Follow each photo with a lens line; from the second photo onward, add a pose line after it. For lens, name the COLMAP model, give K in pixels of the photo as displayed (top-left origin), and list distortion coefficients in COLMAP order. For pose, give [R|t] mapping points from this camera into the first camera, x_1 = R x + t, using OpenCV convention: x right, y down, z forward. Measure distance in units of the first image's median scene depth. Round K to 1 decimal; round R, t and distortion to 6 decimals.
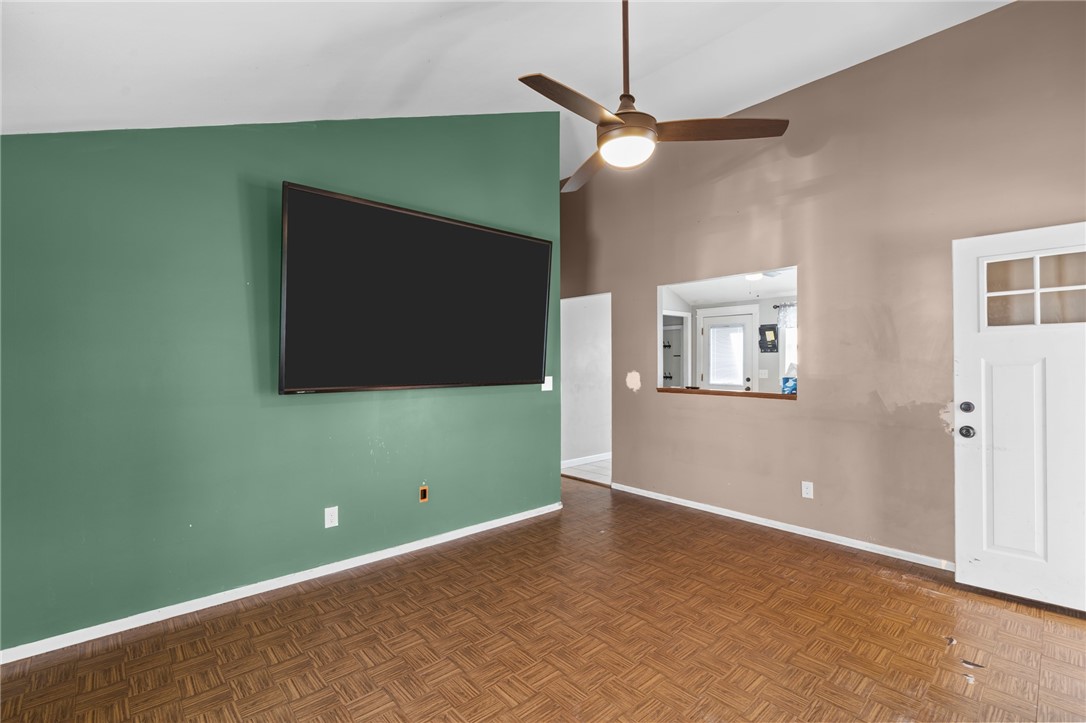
lens RADIAL K [[493.1, 0, 540.3], [0, 493.1, 355.9], [0, 0, 1]] dist [-0.012975, 0.001464]
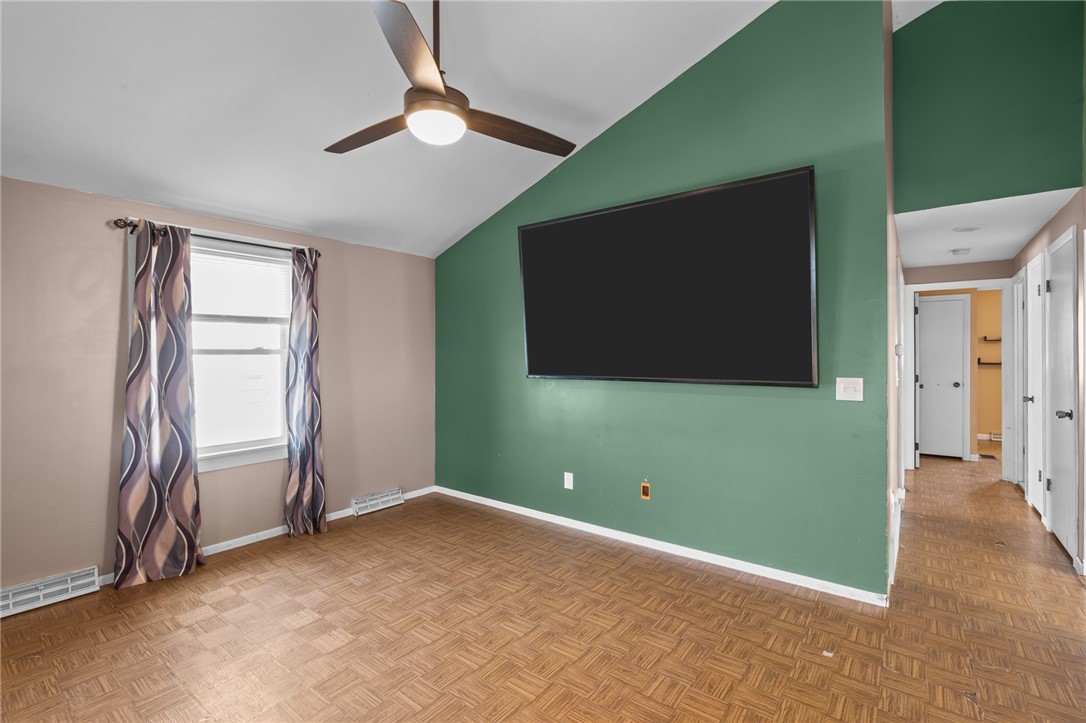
lens RADIAL K [[493.1, 0, 540.3], [0, 493.1, 355.9], [0, 0, 1]] dist [-0.012975, 0.001464]
pose [[0.172848, 0.003055, -0.984944, 0.707680], [0.009611, 0.999942, 0.004788, 0.009020], [0.984902, -0.010294, 0.172808, 0.659420]]
